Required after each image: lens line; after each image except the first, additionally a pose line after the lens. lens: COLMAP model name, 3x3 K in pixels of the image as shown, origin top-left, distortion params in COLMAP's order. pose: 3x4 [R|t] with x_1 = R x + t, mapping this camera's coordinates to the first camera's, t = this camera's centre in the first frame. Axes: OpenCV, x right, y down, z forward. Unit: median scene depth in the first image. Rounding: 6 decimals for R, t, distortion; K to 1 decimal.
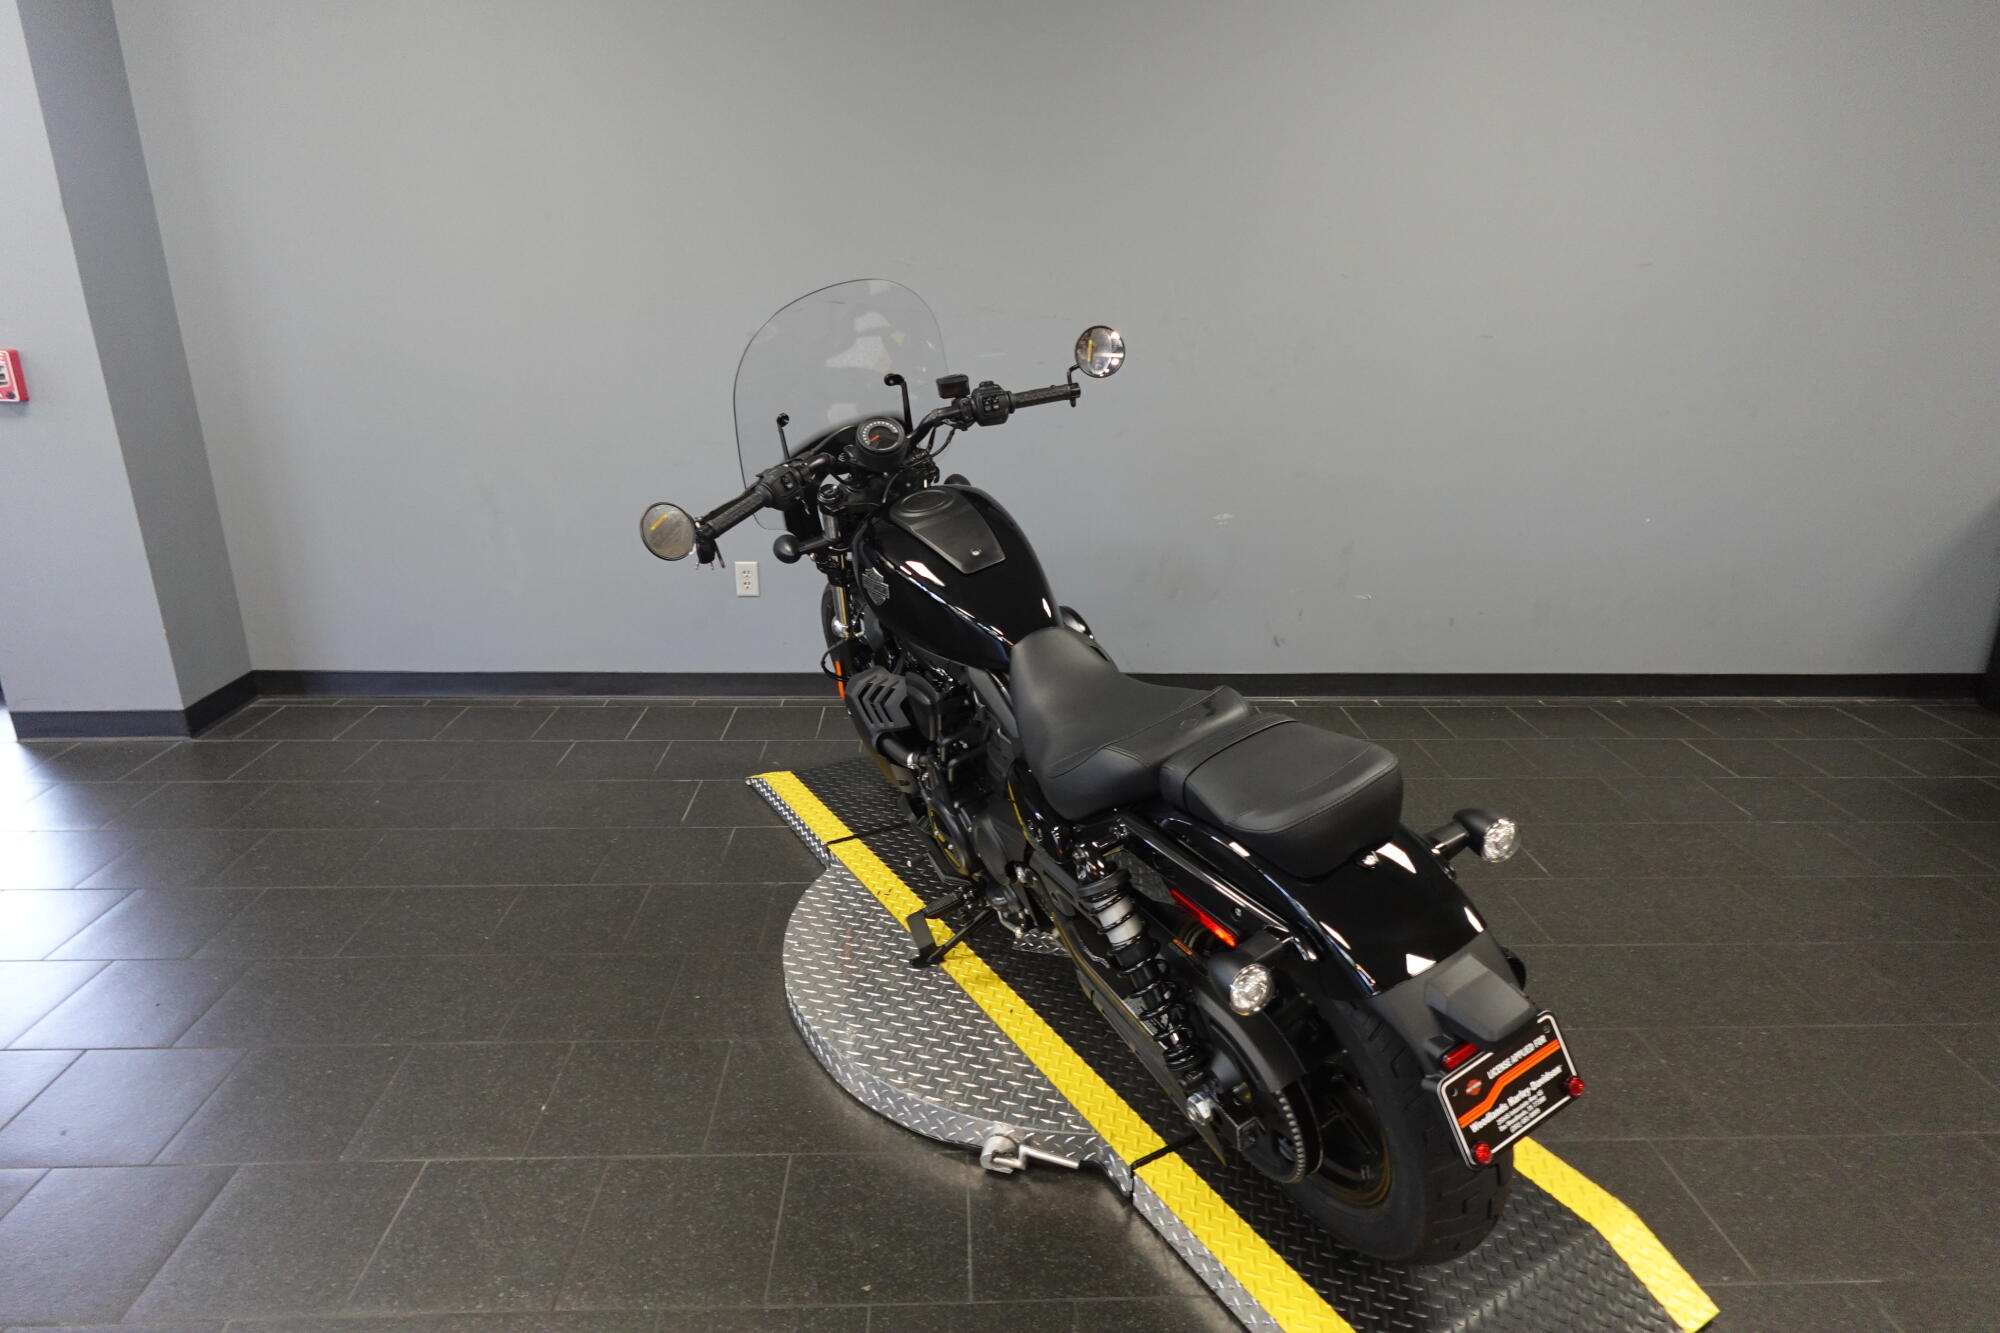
lens RADIAL K [[1164.4, 0, 1010.3], [0, 1164.4, 668.4], [0, 0, 1]] dist [0.006696, -0.004184]
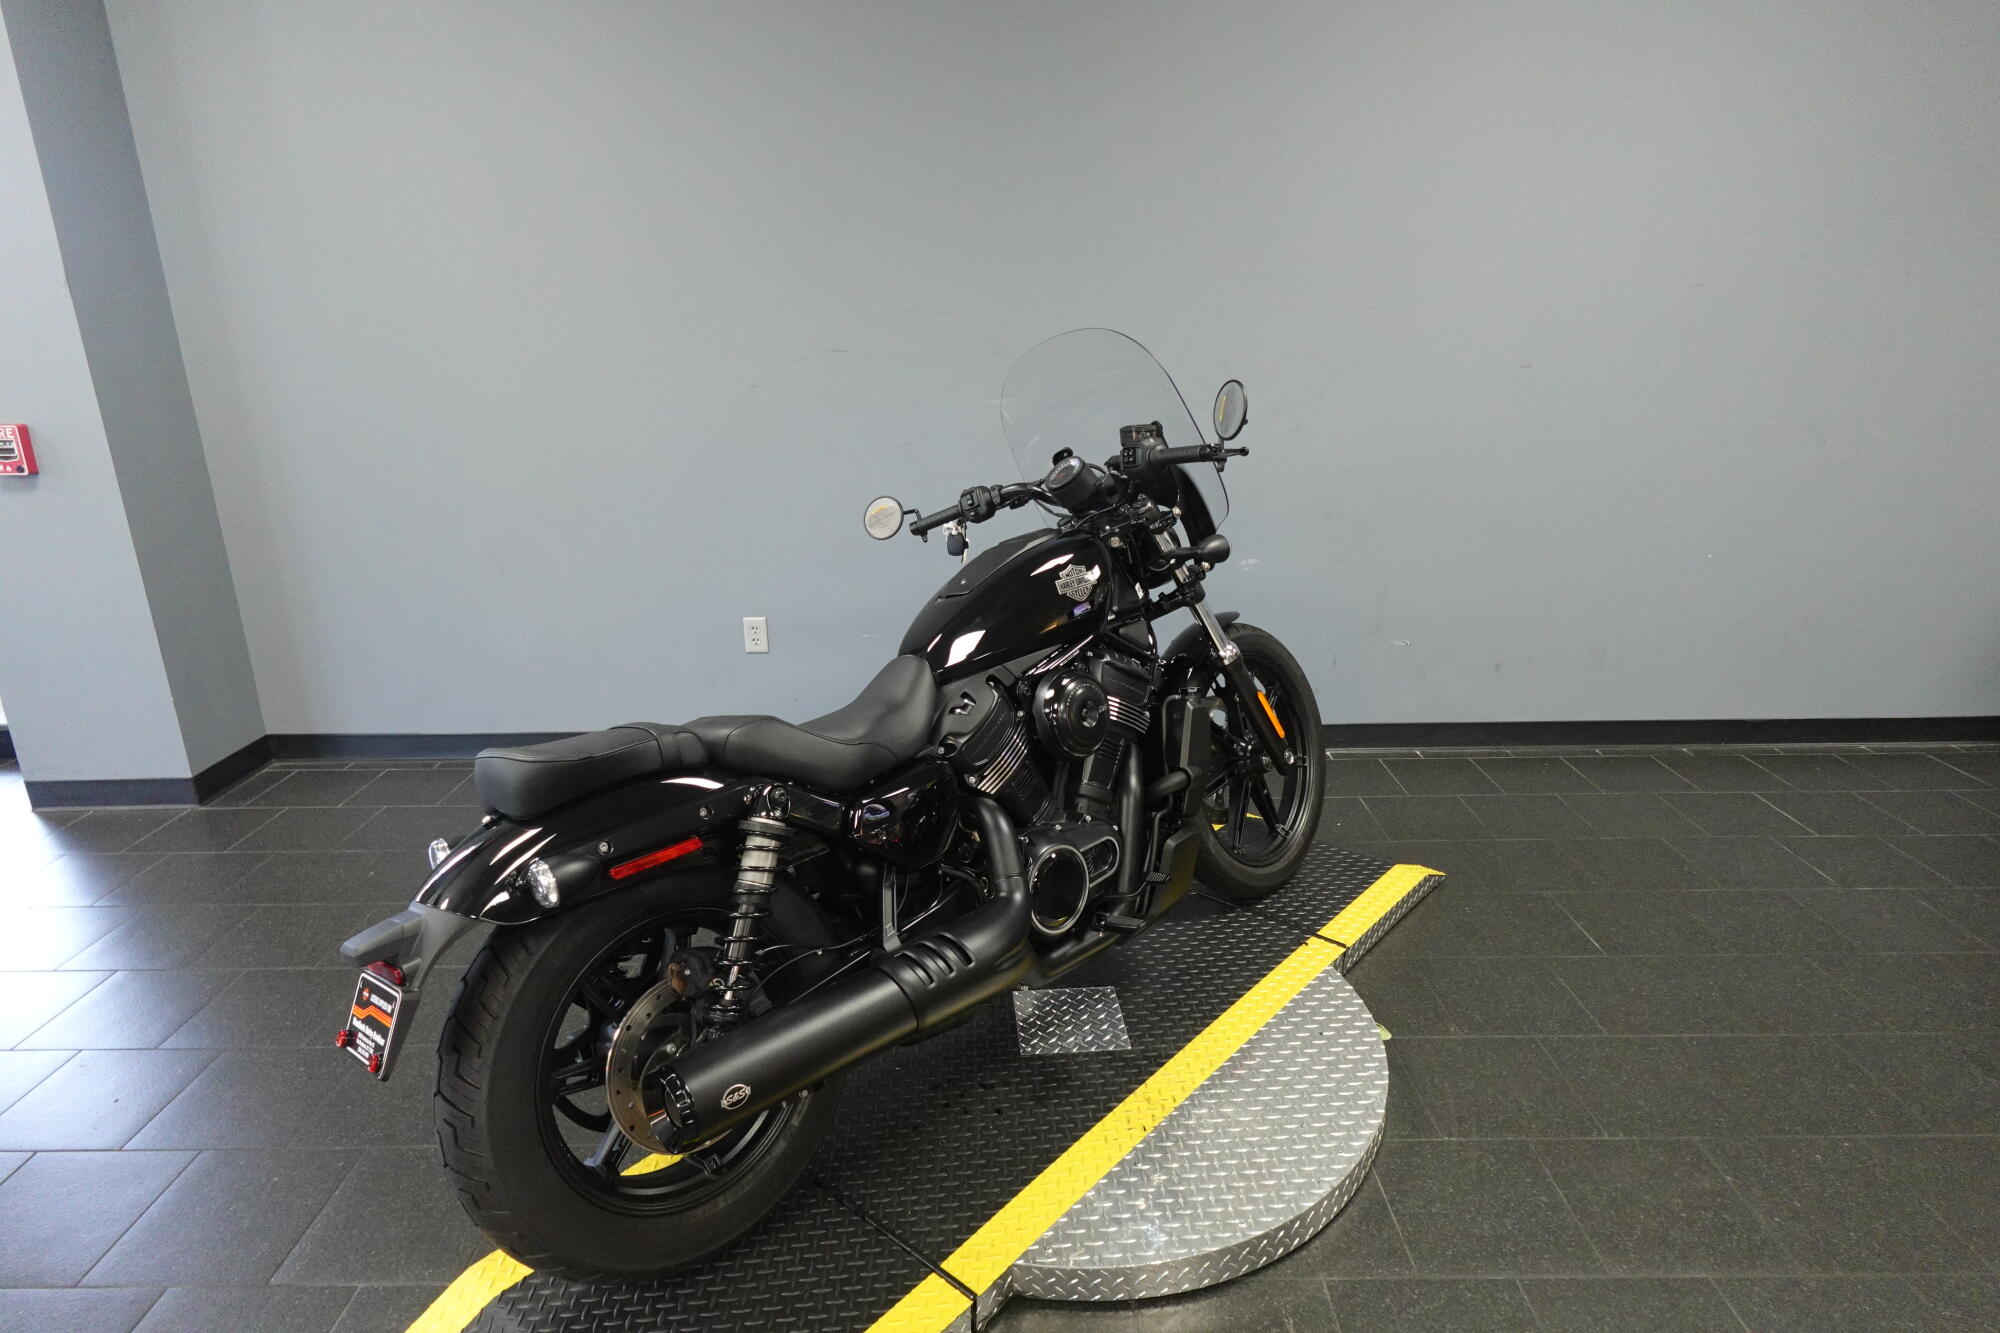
lens RADIAL K [[1164.4, 0, 1006.2], [0, 1164.4, 665.7], [0, 0, 1]] dist [0.006696, -0.004184]
pose [[0.998266, -0.014134, -0.057144, 0.053706], [0.012502, 0.999507, -0.028811, -0.028491], [0.057523, 0.028046, 0.997950, 0.056356]]
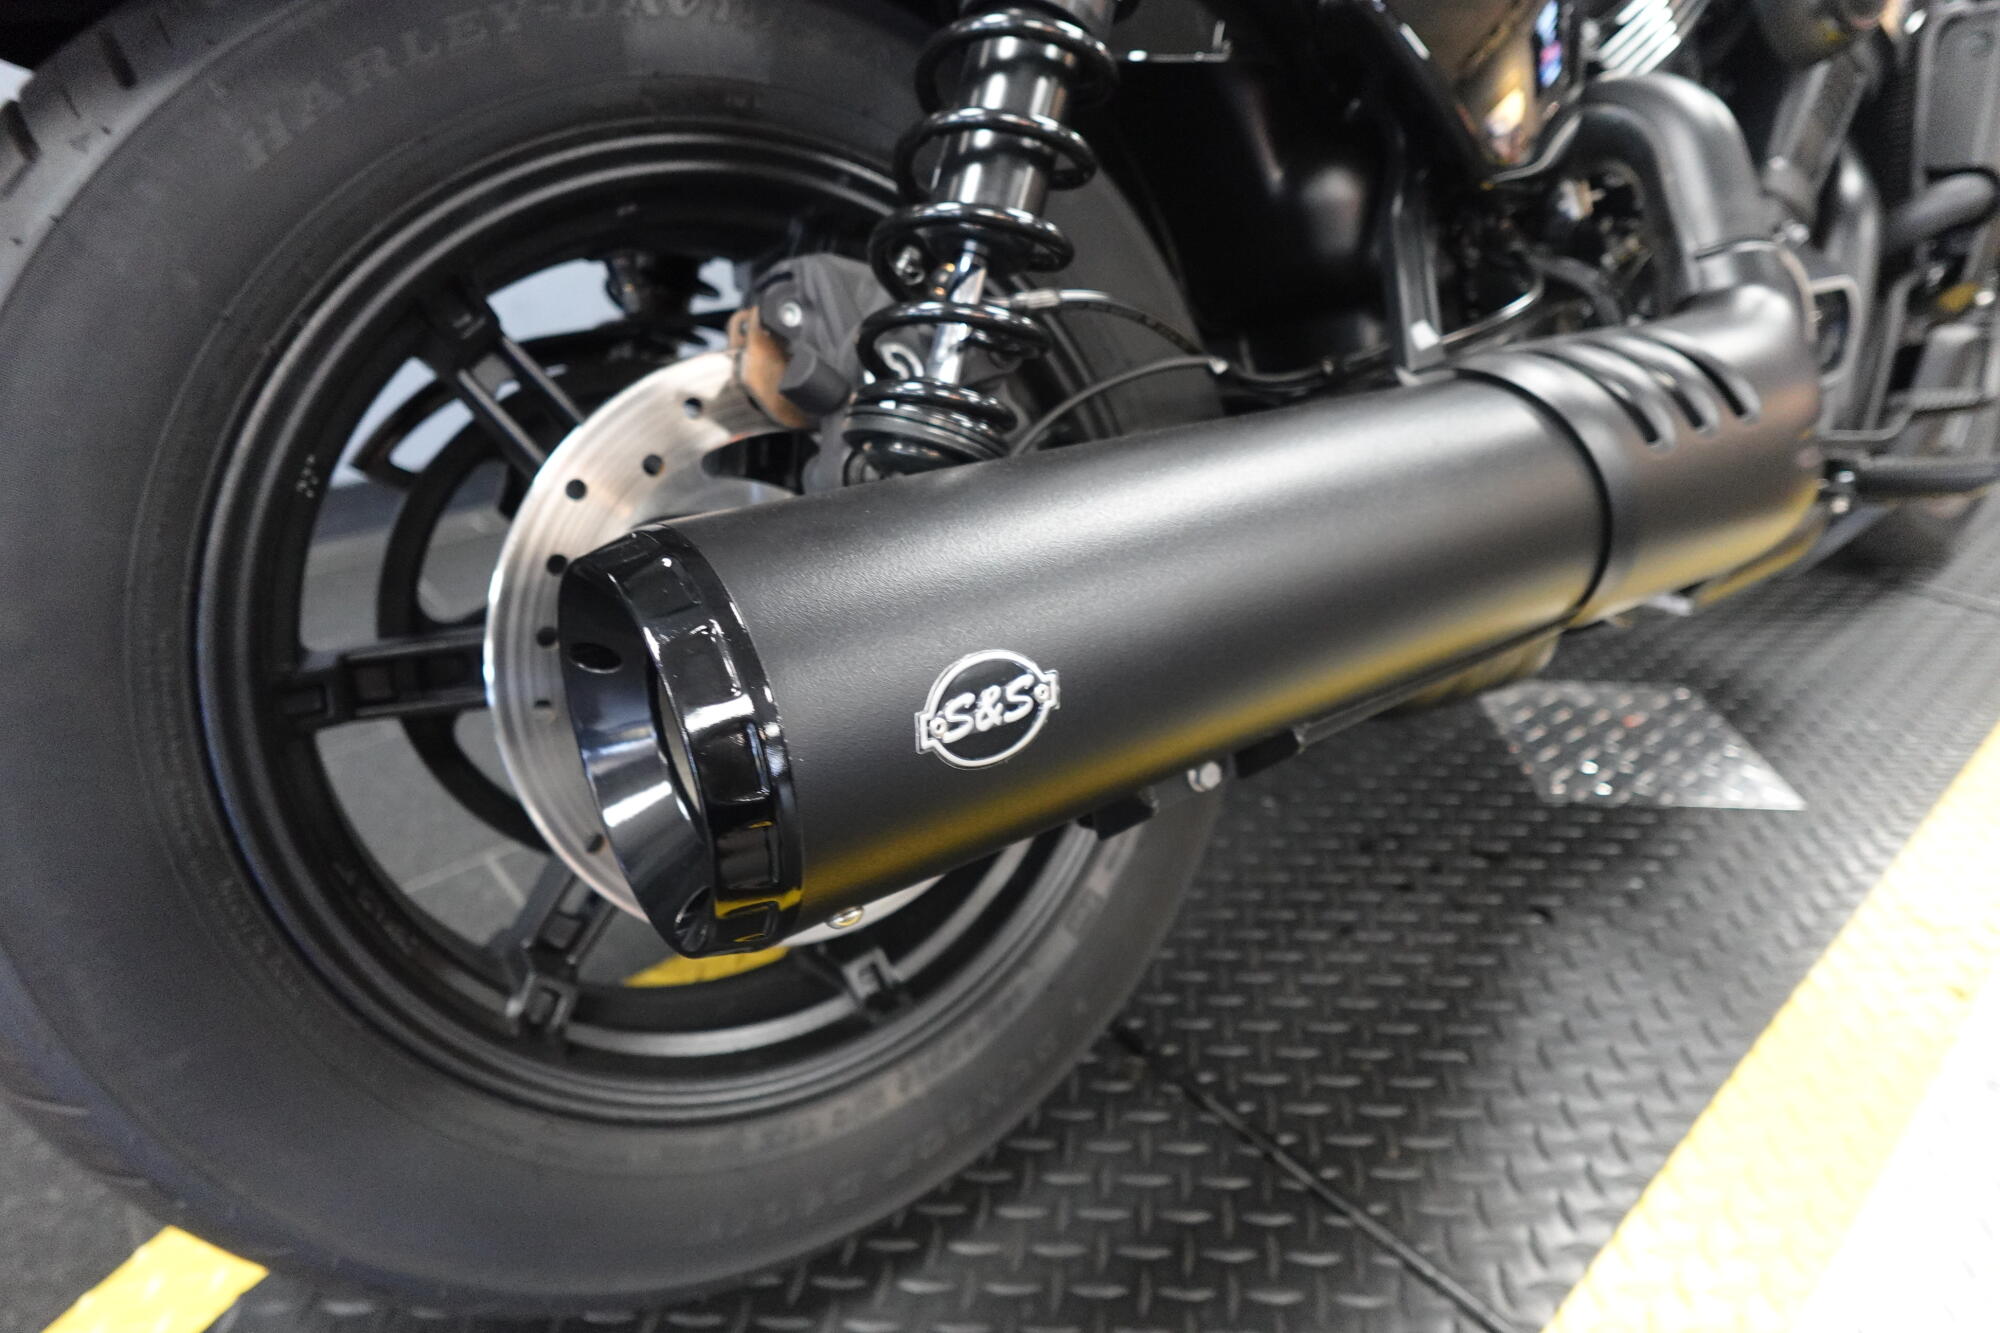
lens RADIAL K [[1164.4, 0, 995.3], [0, 1164.4, 667.1], [0, 0, 1]] dist [0.006696, -0.004184]
pose [[0.978171, 0.058208, -0.199484, -0.107677], [-0.031535, 0.990430, 0.134368, 0.164897], [0.205396, -0.125144, 0.970645, 0.568285]]
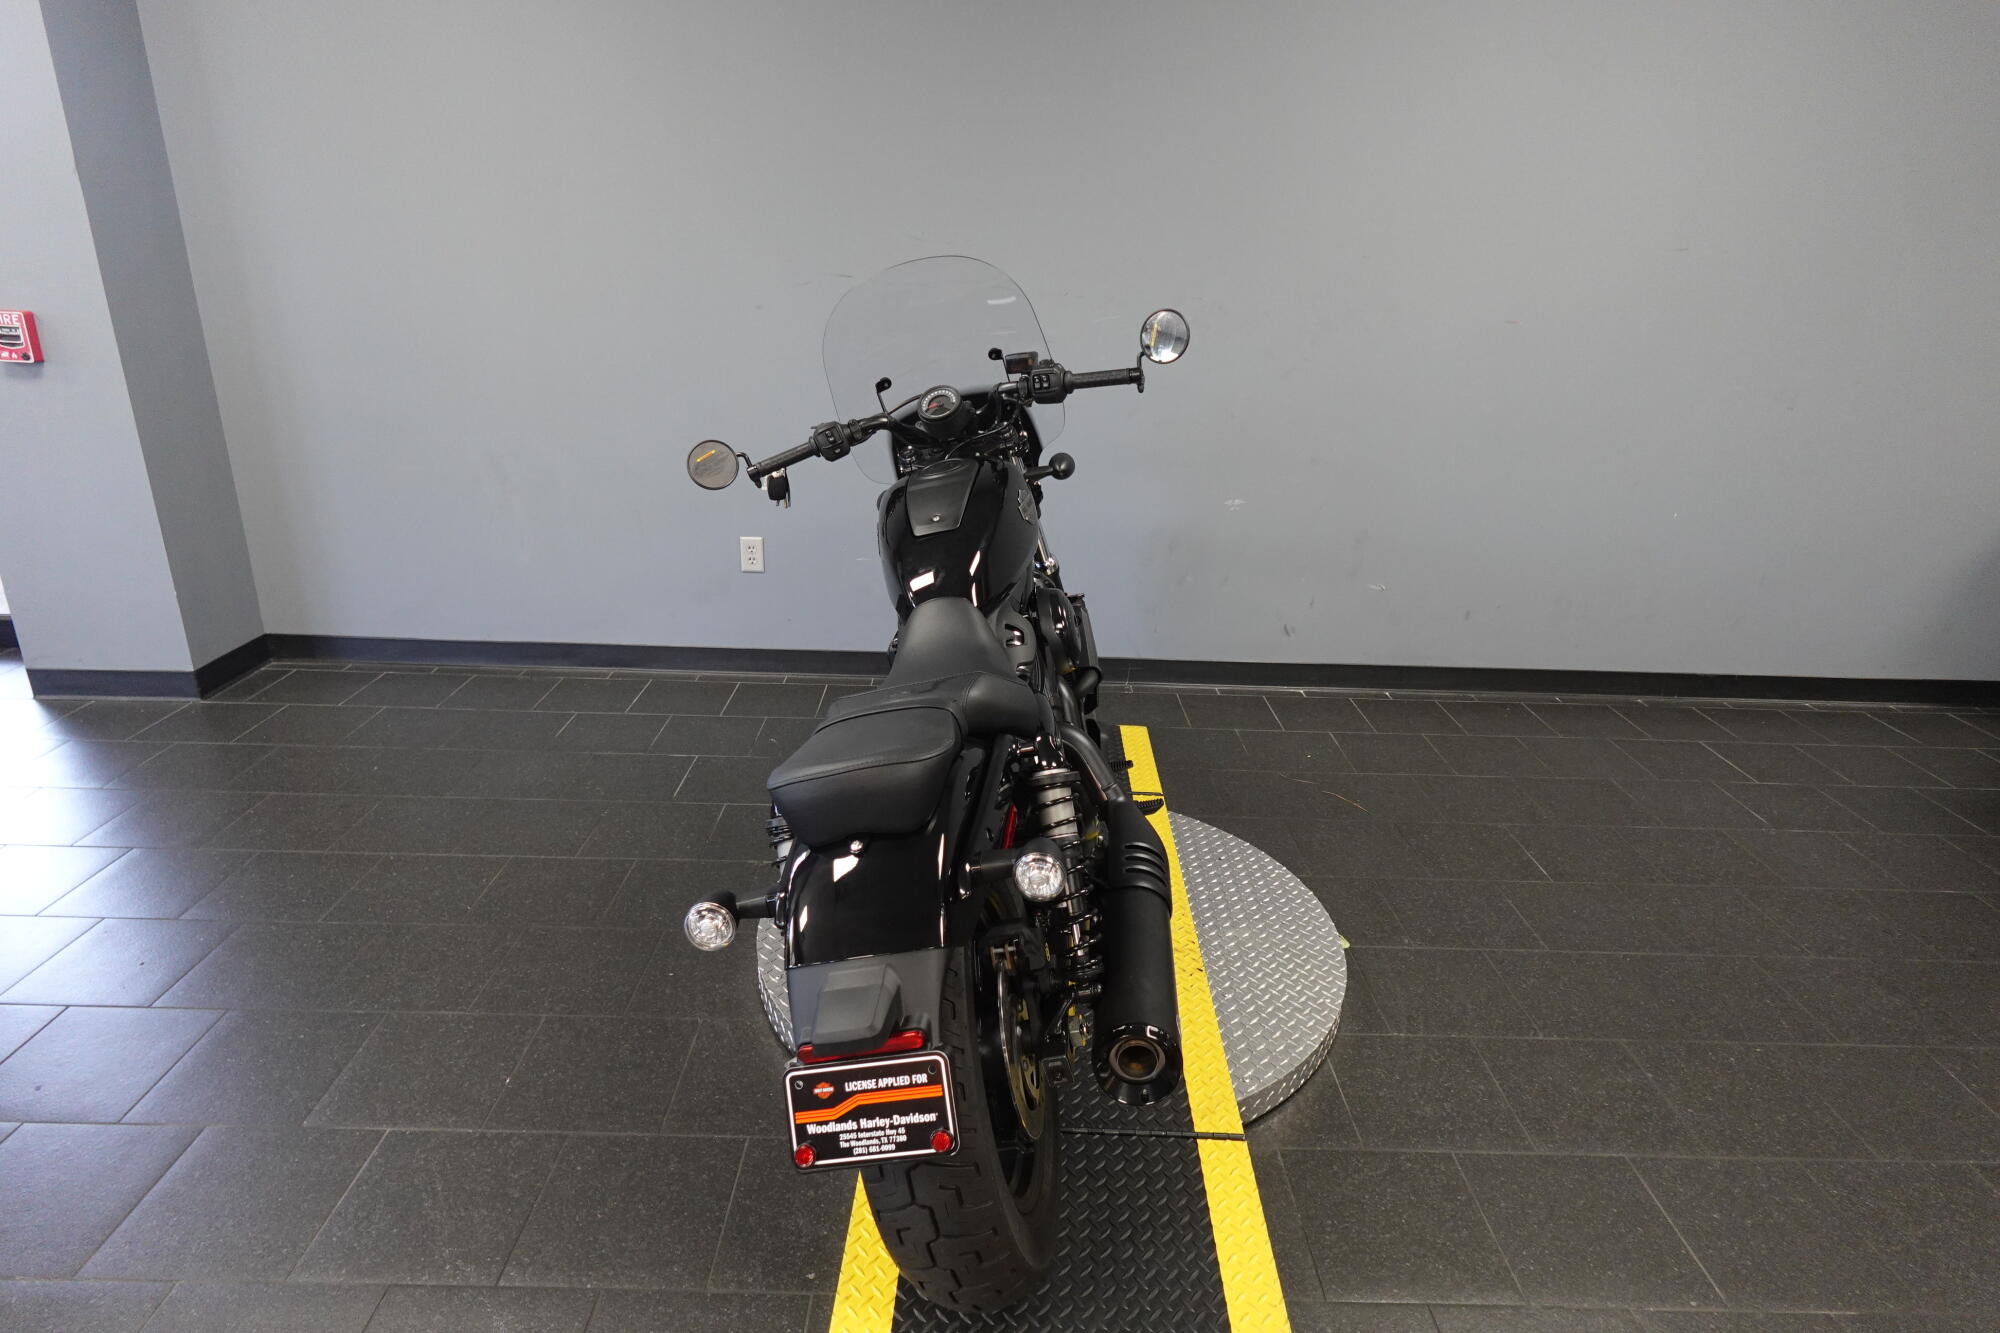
lens RADIAL K [[1164.4, 0, 1008.5], [0, 1164.4, 668.6], [0, 0, 1]] dist [0.006696, -0.004184]
pose [[0.999135, 0.026313, -0.032214, 0.038907], [-0.025704, 0.999485, 0.019188, -0.005663], [0.032702, -0.018343, 0.999297, 0.013540]]
